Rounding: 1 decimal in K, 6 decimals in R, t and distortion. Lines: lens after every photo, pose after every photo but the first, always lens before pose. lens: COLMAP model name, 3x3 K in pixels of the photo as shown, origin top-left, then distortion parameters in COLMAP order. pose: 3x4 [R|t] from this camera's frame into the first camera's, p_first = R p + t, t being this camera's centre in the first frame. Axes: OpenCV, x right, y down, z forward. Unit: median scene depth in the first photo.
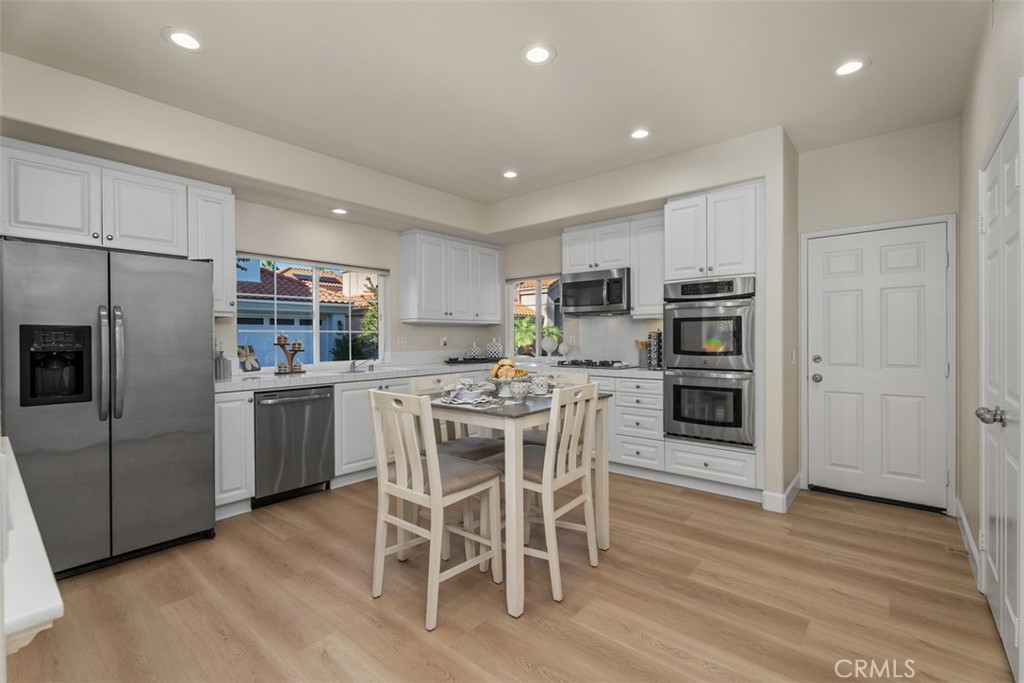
lens RADIAL K [[456.8, 0, 512.1], [0, 456.8, 339.0], [0, 0, 1]] dist [-0.000899, -0.000477]
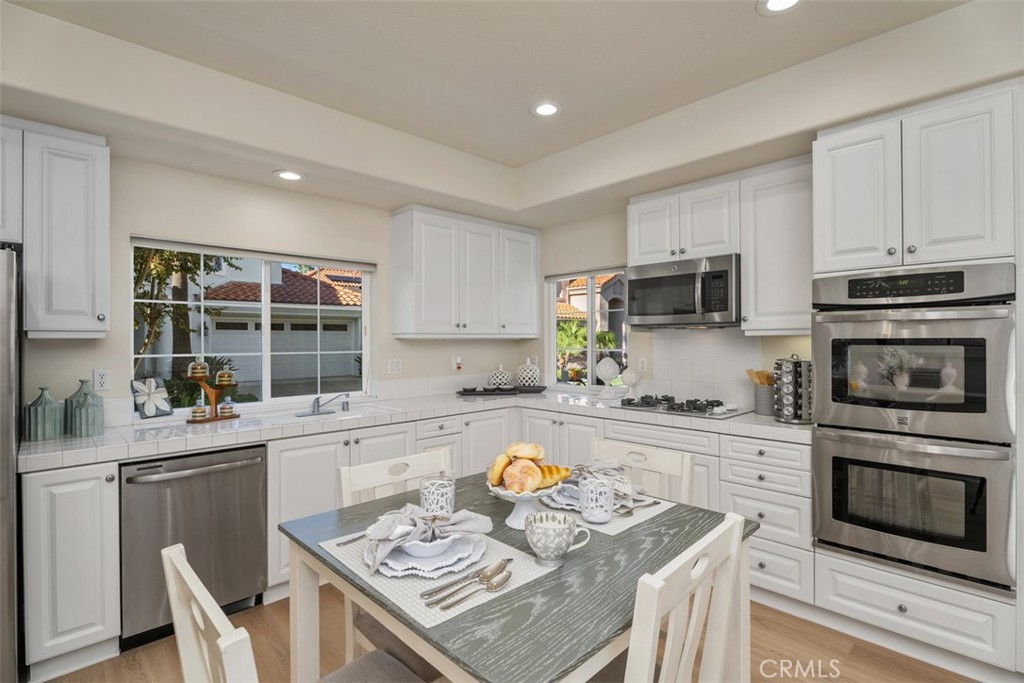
lens RADIAL K [[495.1, 0, 512.0], [0, 495.1, 341.5], [0, 0, 1]] dist [-0.003067, -0.000333]
pose [[0.995179, 0.001160, -0.098065, 0.014762], [-0.001392, 0.999996, -0.002298, -0.034621], [0.098062, 0.002423, 0.995177, 0.299635]]
